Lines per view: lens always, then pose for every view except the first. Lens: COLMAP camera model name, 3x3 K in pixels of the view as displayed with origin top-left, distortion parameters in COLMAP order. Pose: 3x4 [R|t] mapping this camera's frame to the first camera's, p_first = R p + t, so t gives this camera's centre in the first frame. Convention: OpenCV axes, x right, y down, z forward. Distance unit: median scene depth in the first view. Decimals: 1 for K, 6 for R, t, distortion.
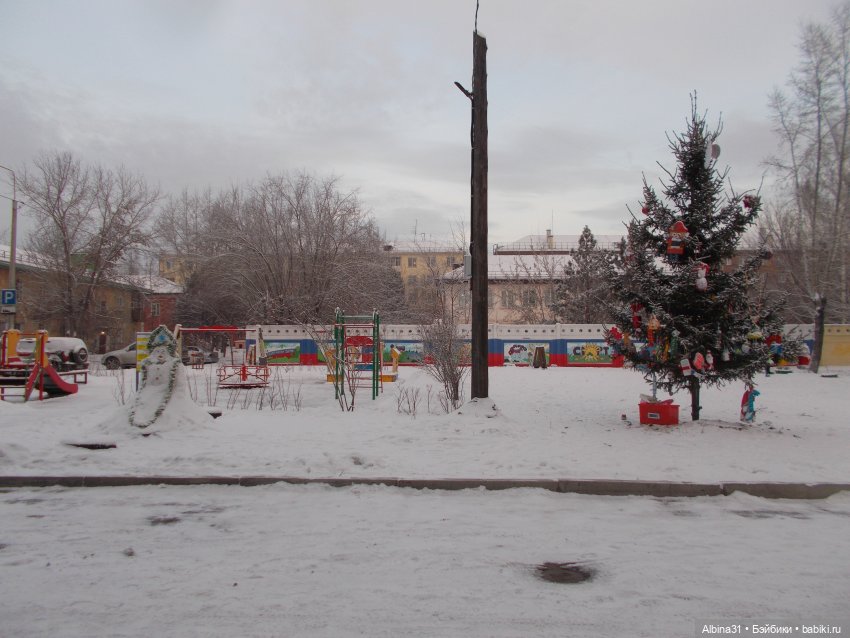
lens RADIAL K [[650.7, 0, 425.0], [0, 650.7, 319.0], [0, 0, 1]] dist [0.002180, 0.003639]
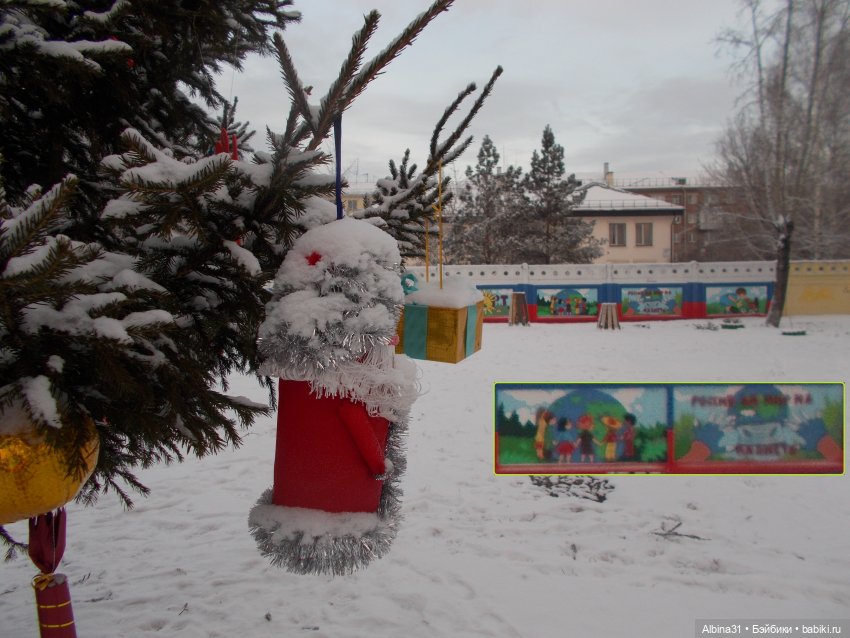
lens RADIAL K [[655.5, 0, 425.0], [0, 655.5, 319.0], [0, 0, 1]] dist [0.006444, 0.000653]
pose [[0.999187, -0.015655, 0.037146, 0.163658], [0.012821, 0.997075, 0.075341, 0.012625], [-0.038217, -0.074804, 0.996466, 0.258386]]
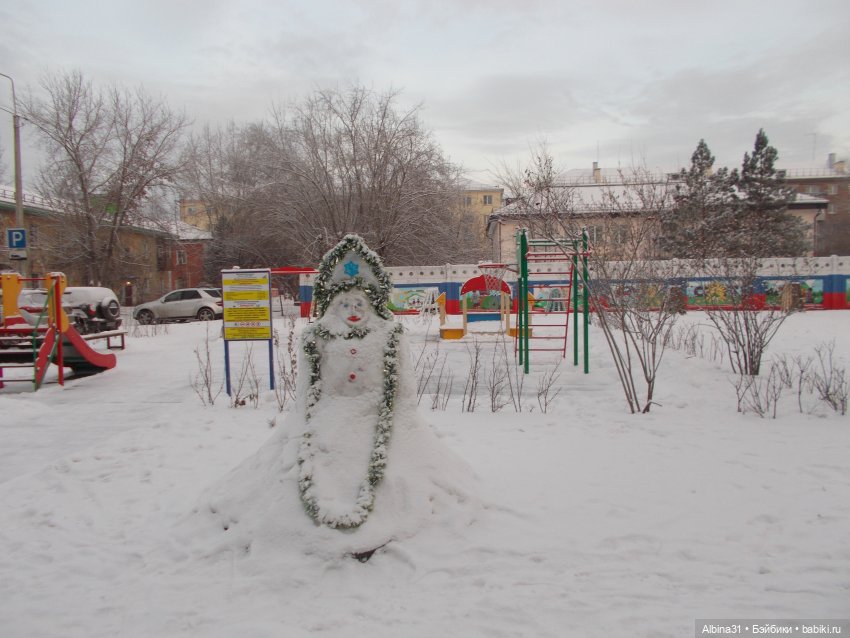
lens RADIAL K [[650.7, 0, 425.0], [0, 650.7, 319.0], [0, 0, 1]] dist [0.002180, 0.003639]
pose [[0.999436, -0.019421, -0.027406, -0.096572], [0.021652, 0.996264, 0.083601, 0.007457], [0.025680, -0.084147, 0.996122, 0.170005]]
